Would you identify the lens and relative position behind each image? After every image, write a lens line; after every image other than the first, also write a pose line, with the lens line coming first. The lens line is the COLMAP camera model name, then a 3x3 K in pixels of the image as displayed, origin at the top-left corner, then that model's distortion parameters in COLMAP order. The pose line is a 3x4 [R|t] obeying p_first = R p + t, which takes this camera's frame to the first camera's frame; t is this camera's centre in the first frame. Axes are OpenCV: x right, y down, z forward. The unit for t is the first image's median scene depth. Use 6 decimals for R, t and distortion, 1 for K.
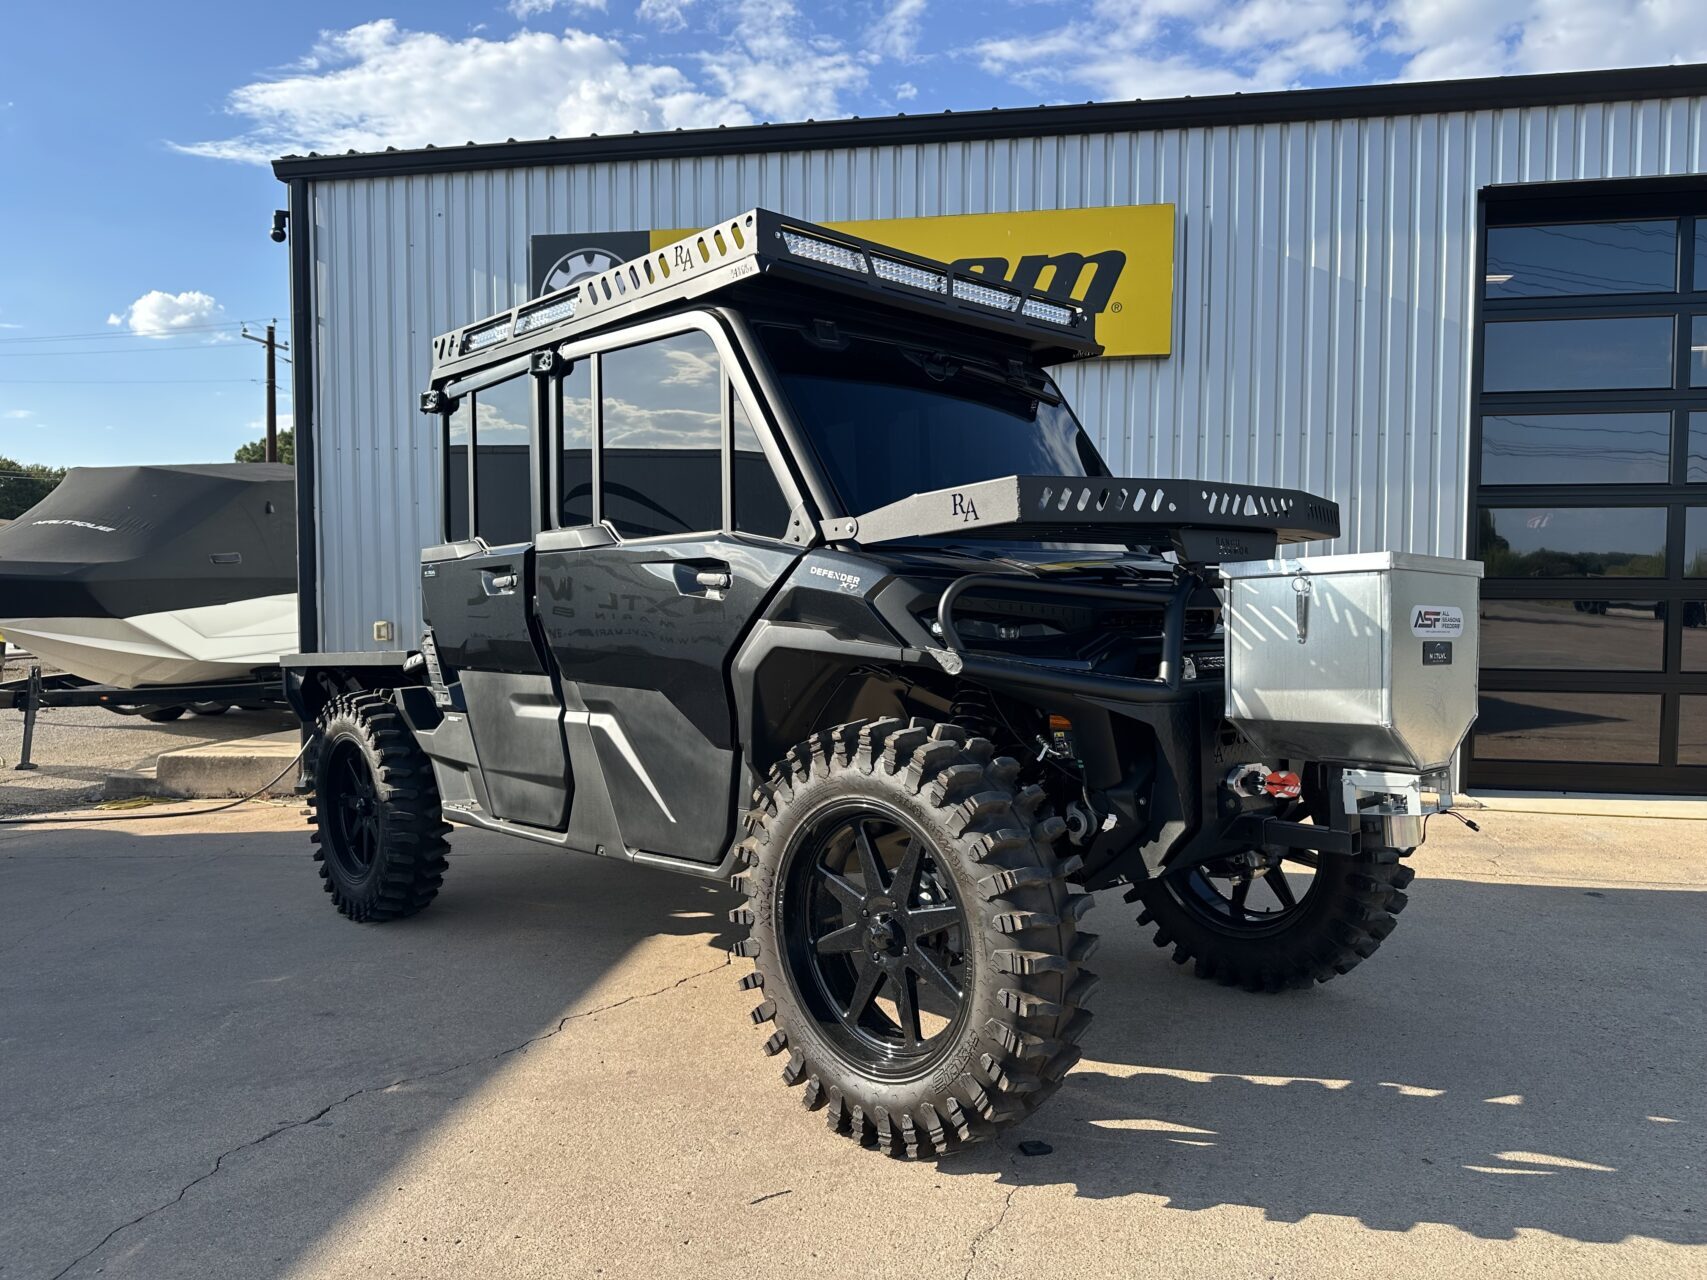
lens RADIAL K [[1219.3, 0, 847.1], [0, 1219.3, 667.2], [0, 0, 1]] dist [0.034930, -0.033453]
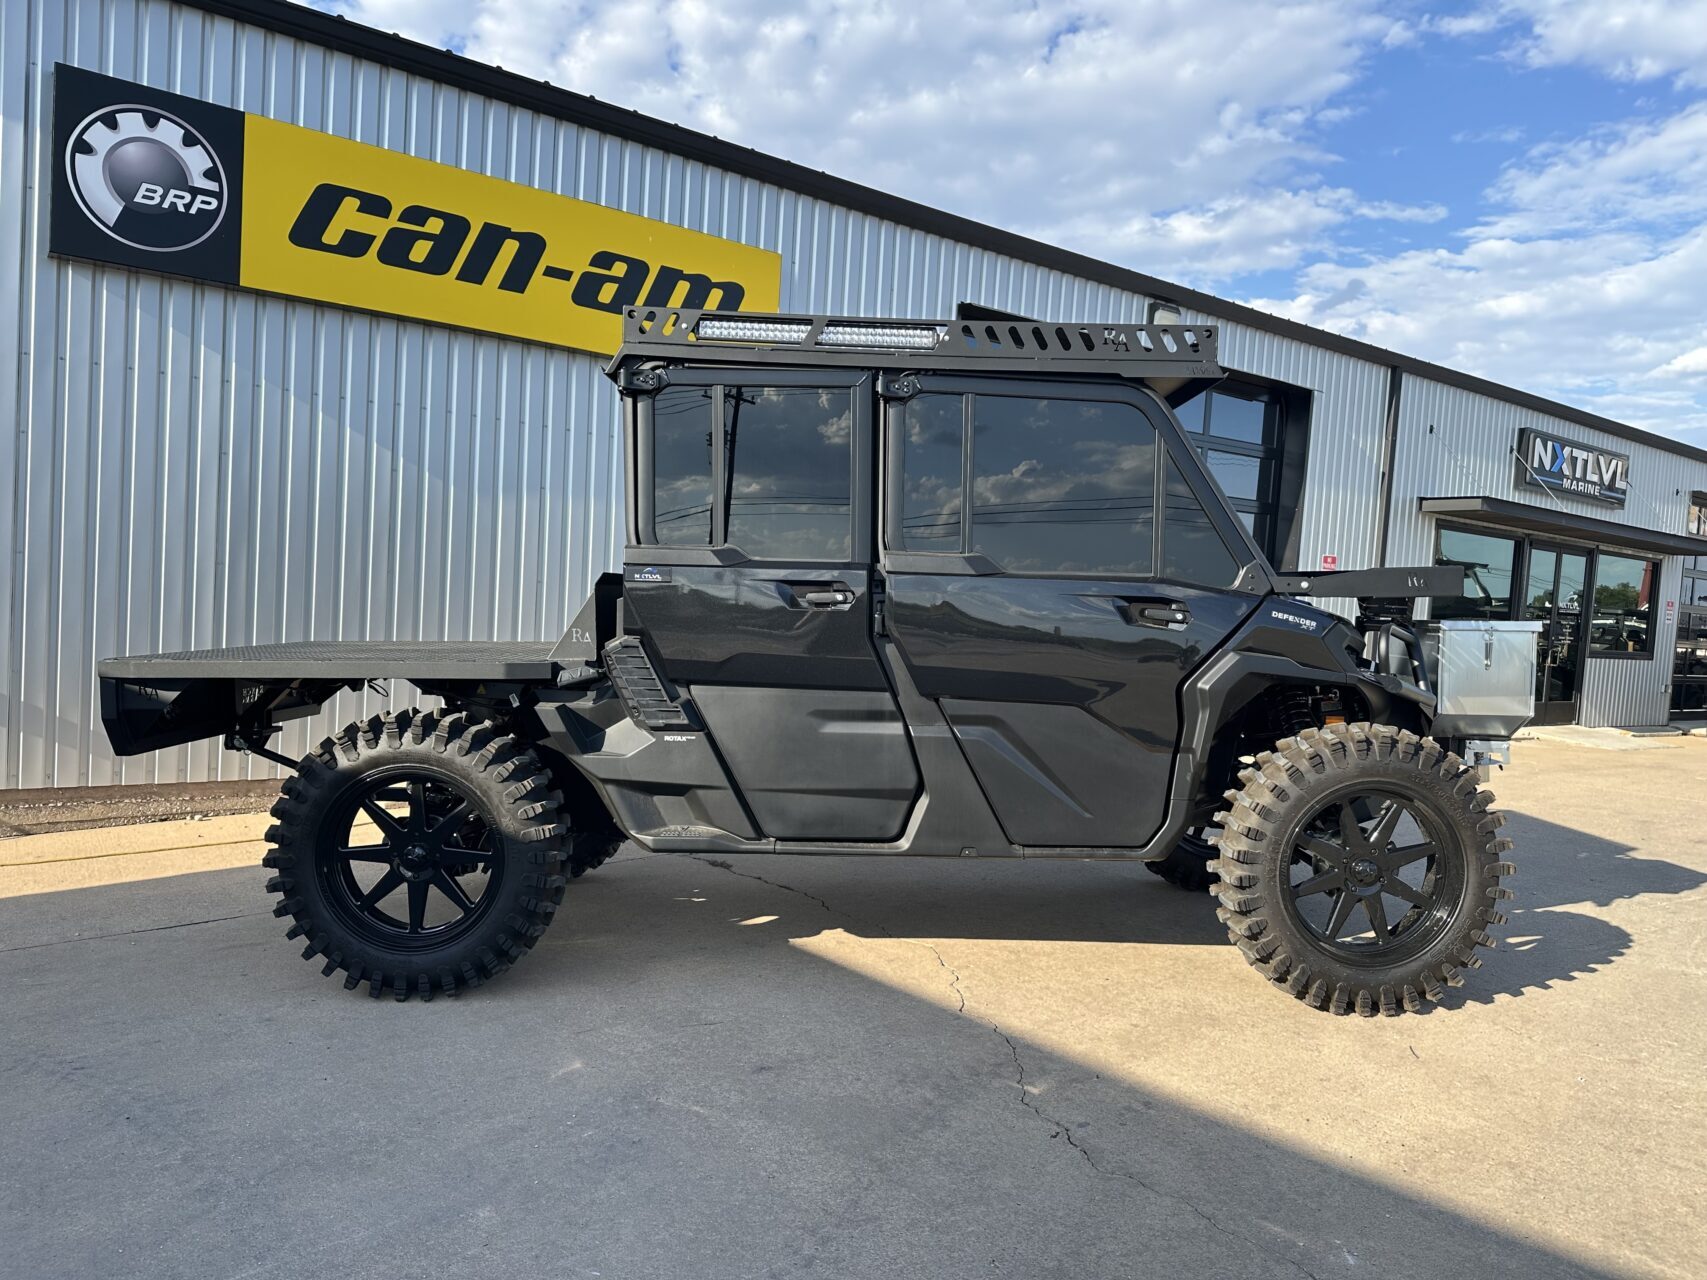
lens RADIAL K [[1219.3, 0, 869.4], [0, 1219.3, 657.6], [0, 0, 1]] dist [0.034930, -0.033453]
pose [[0.662768, -0.006126, 0.748799, -0.922170], [-0.008811, 0.999834, 0.015979, -0.034600], [-0.748773, -0.017188, 0.662604, 0.299497]]
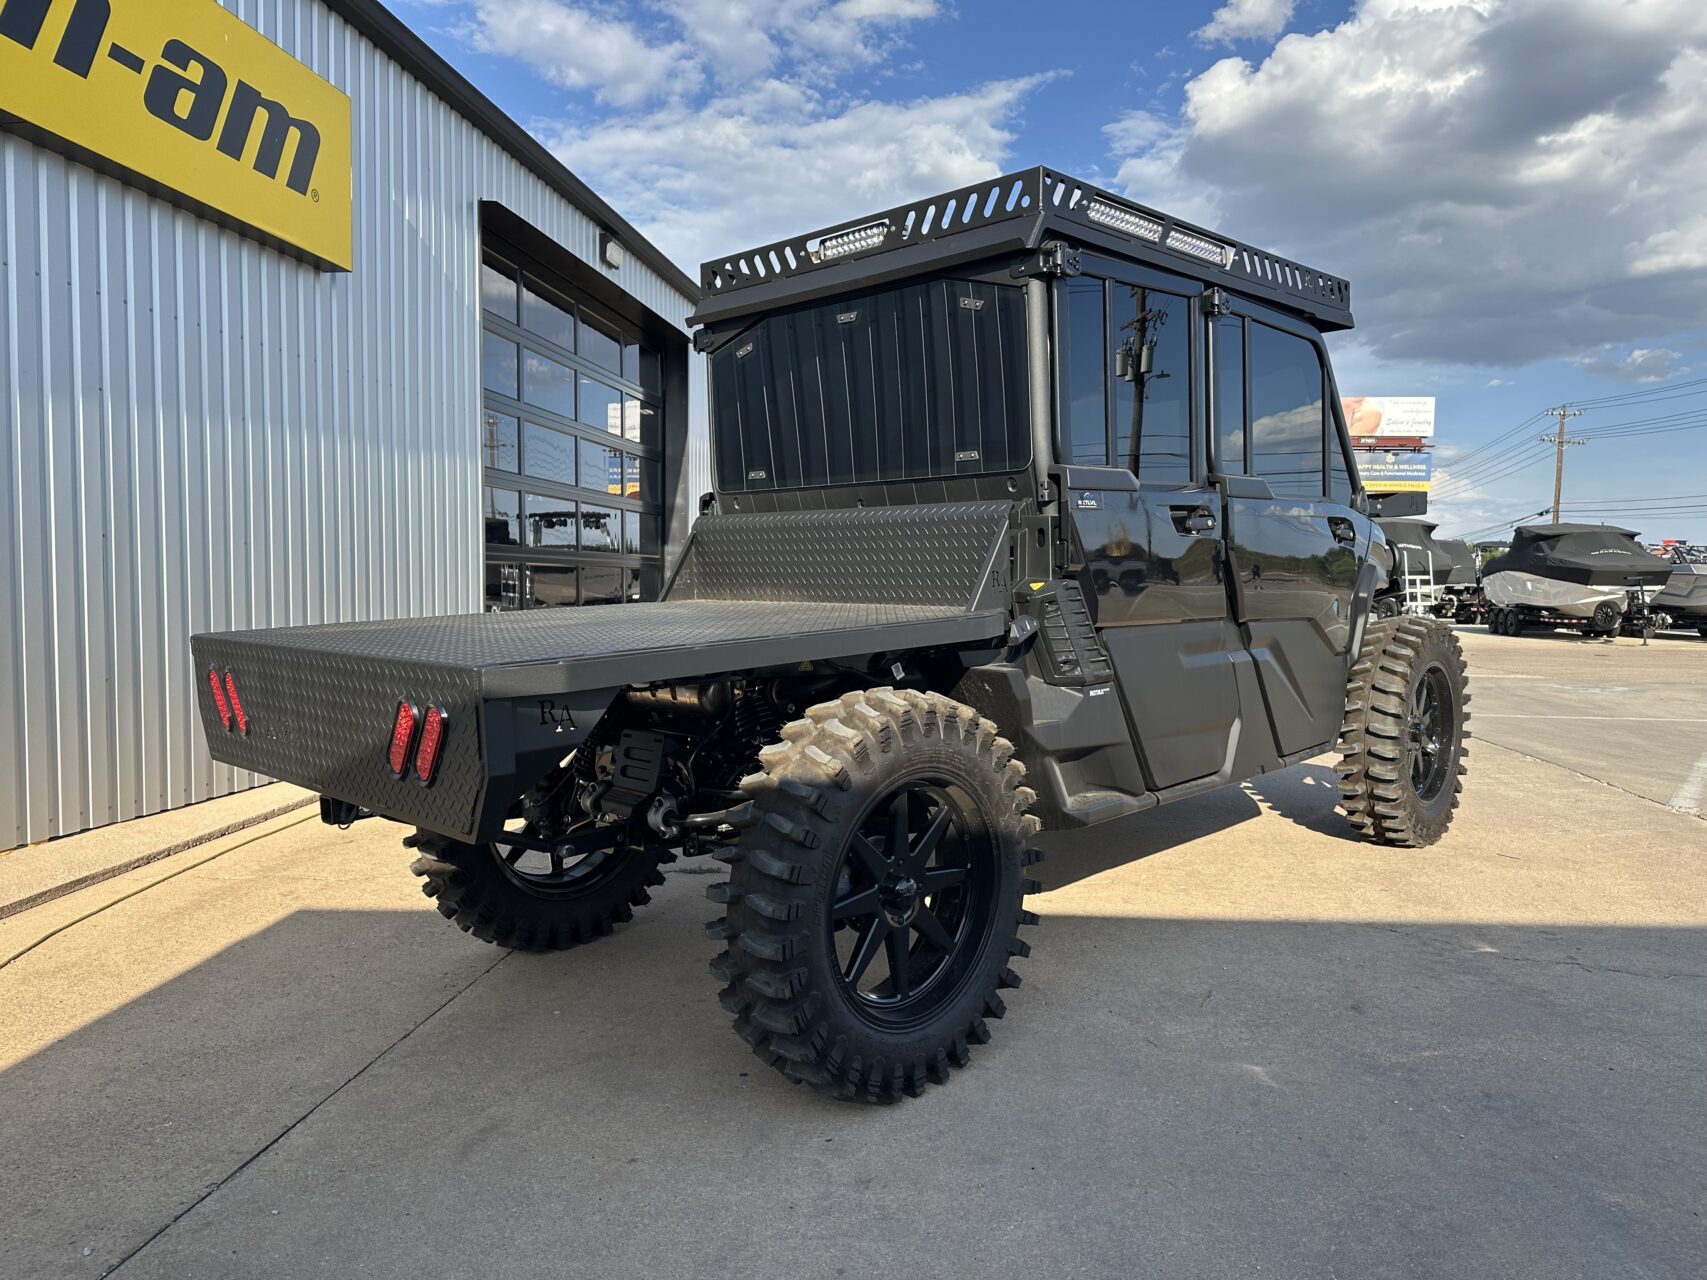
lens RADIAL K [[1219.3, 0, 869.8], [0, 1219.3, 640.5], [0, 0, 1]] dist [0.034930, -0.033453]
pose [[-0.063577, -0.053702, 0.996531, -1.108502], [0.053582, 0.996927, 0.057142, -0.043128], [-0.996537, 0.057029, -0.060504, 1.214732]]
